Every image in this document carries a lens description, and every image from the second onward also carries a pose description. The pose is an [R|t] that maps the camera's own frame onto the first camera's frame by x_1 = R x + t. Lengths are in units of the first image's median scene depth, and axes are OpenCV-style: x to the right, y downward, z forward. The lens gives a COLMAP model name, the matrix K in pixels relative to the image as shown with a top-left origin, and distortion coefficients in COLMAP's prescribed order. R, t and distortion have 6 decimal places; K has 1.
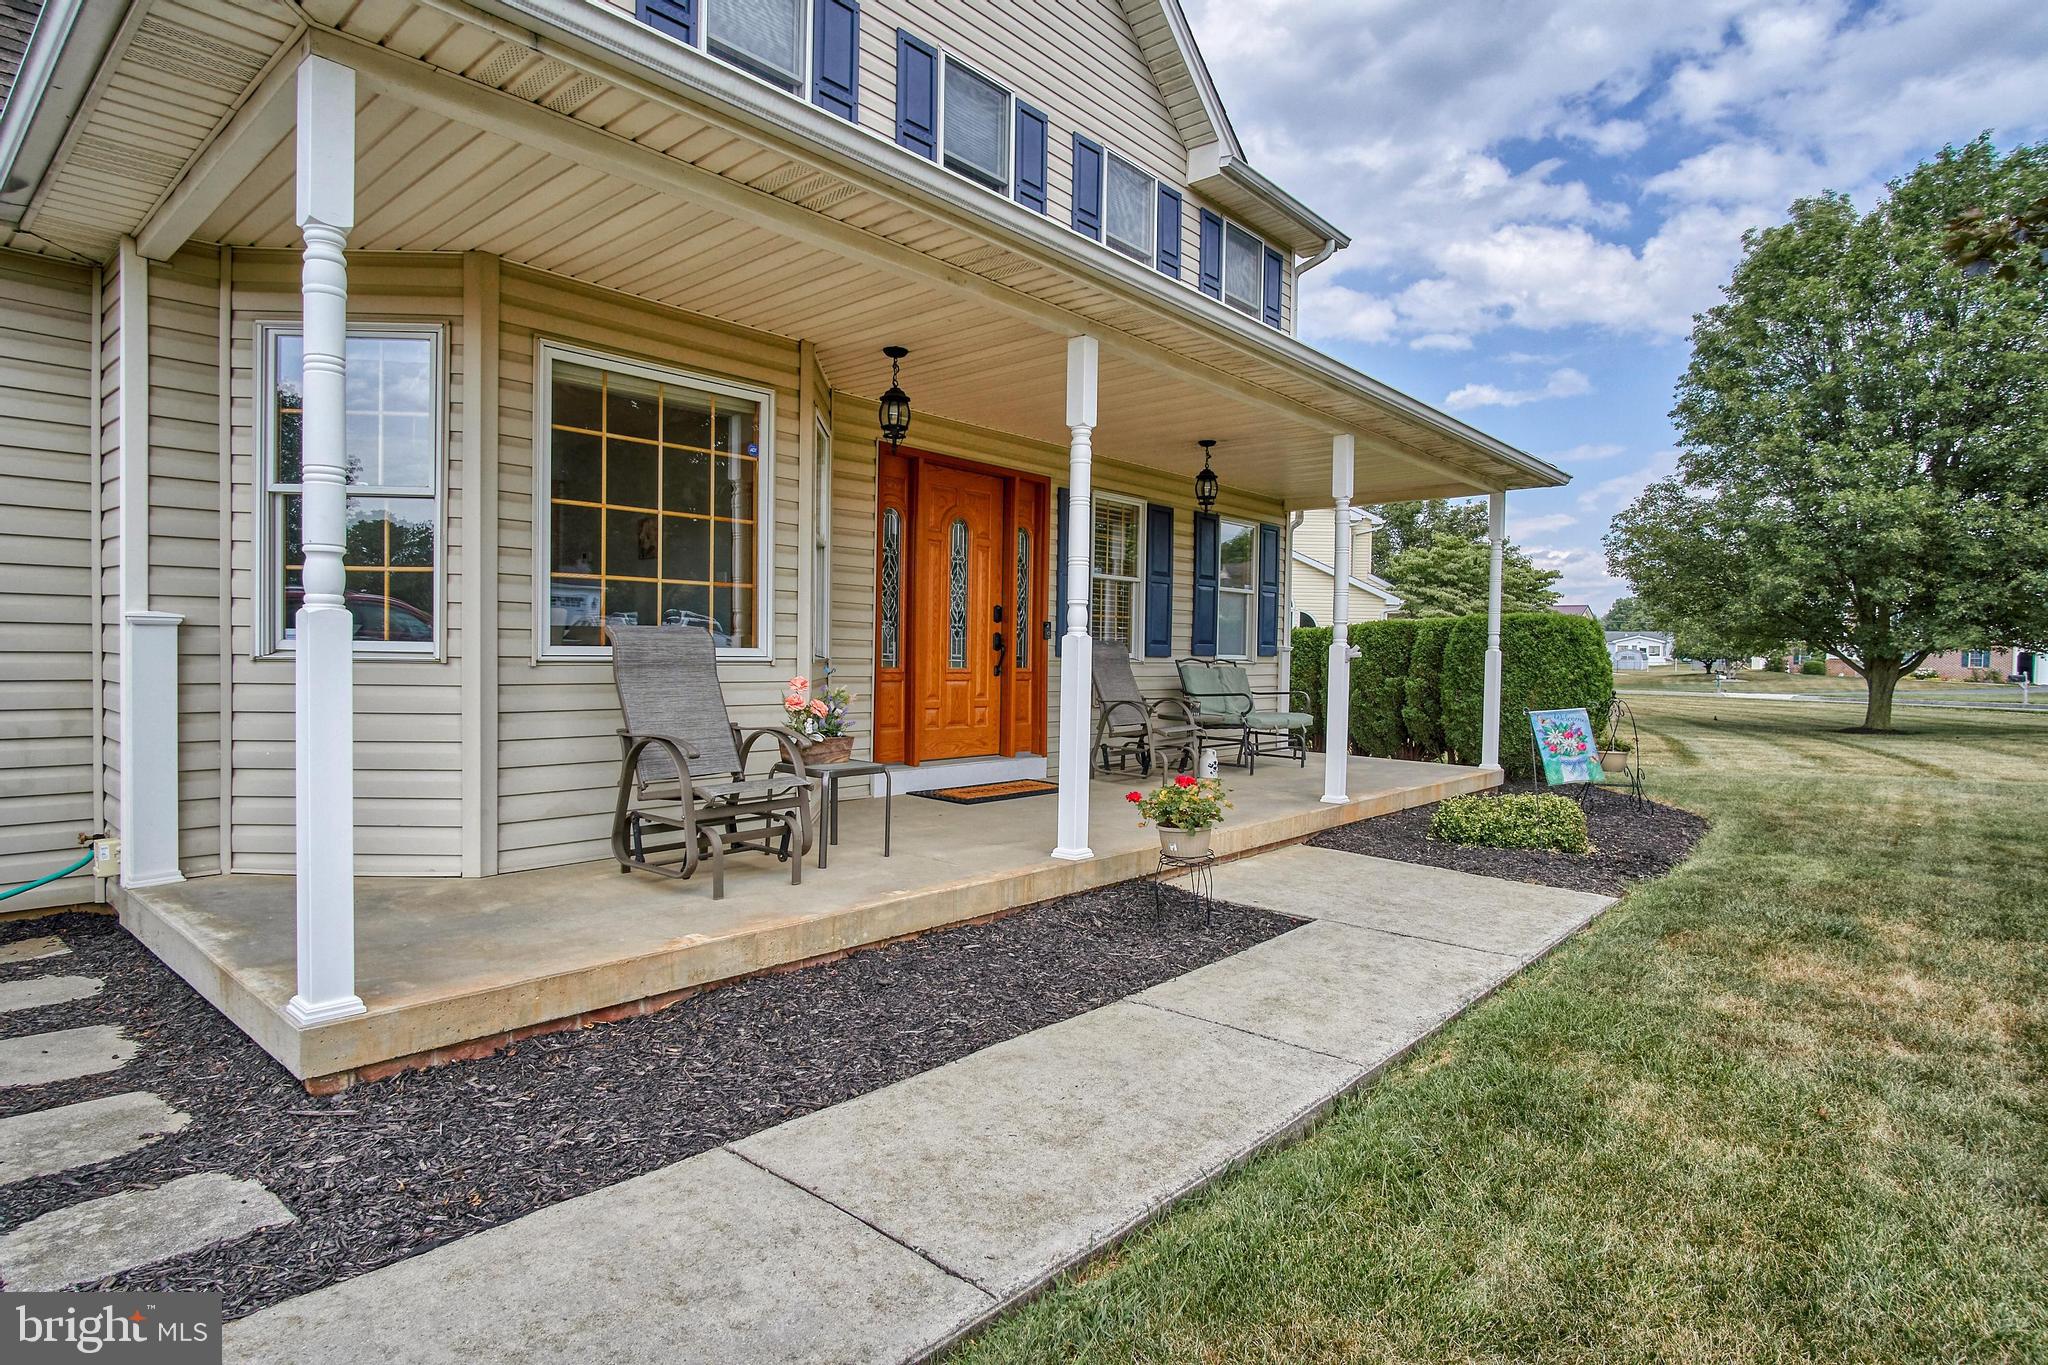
lens RADIAL K [[1095.4, 0, 1023.8], [0, 1095.4, 684.5], [0, 0, 1]] dist [-0.022078, 0.002351]
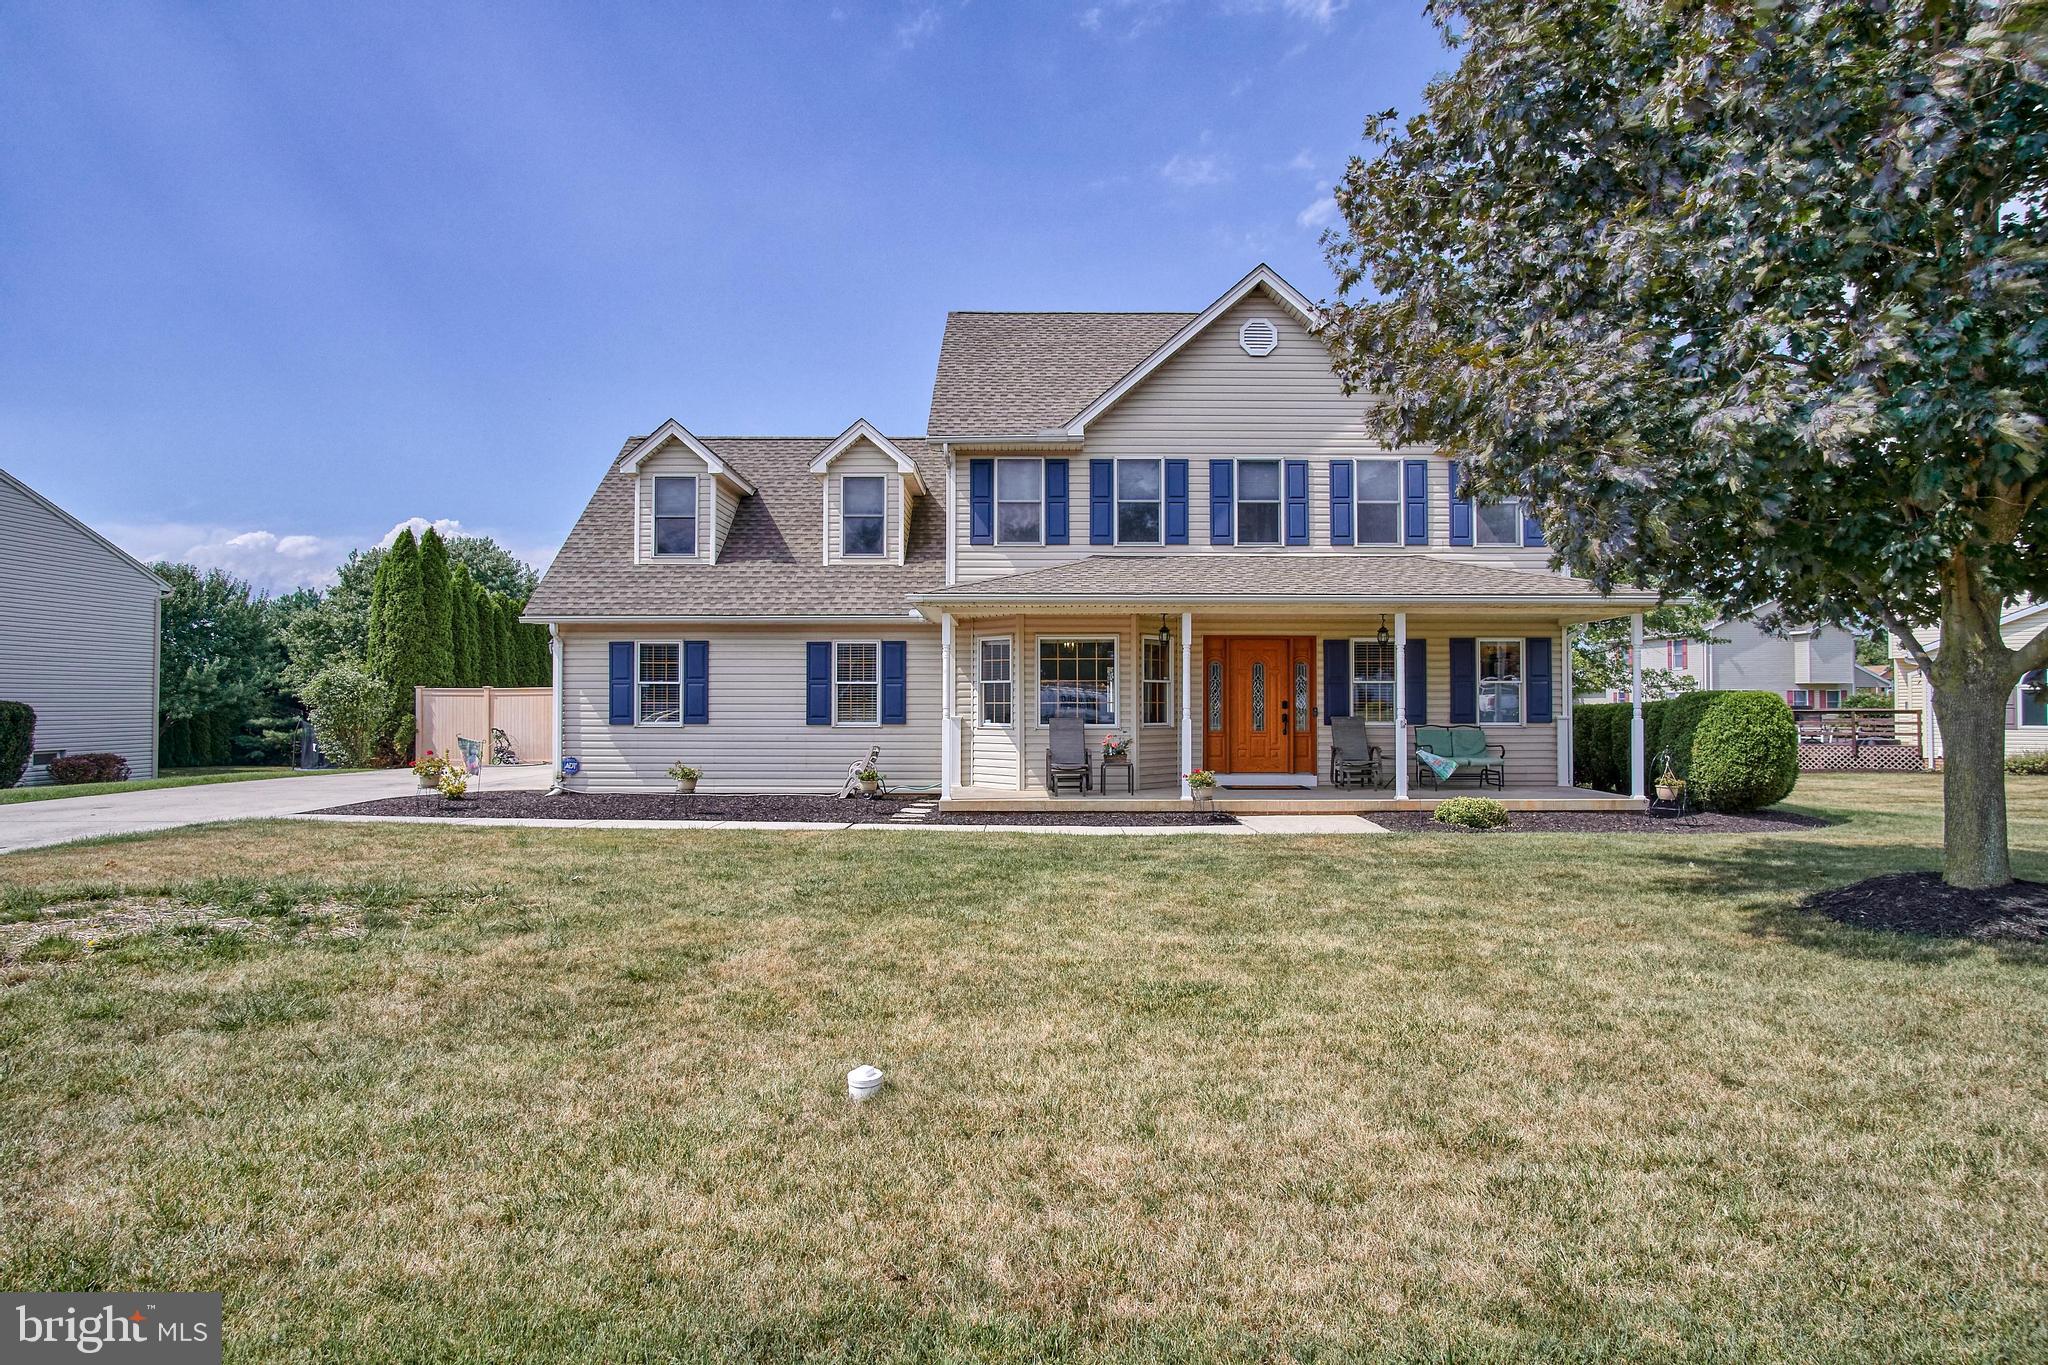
lens RADIAL K [[1095.4, 0, 1023.8], [0, 1095.4, 684.5], [0, 0, 1]] dist [-0.022078, 0.002351]
pose [[0.649406, -0.038904, -0.759446, 1.267986], [-0.010413, 0.998142, -0.060035, 0.027487], [0.760370, 0.046895, 0.647794, -0.743776]]
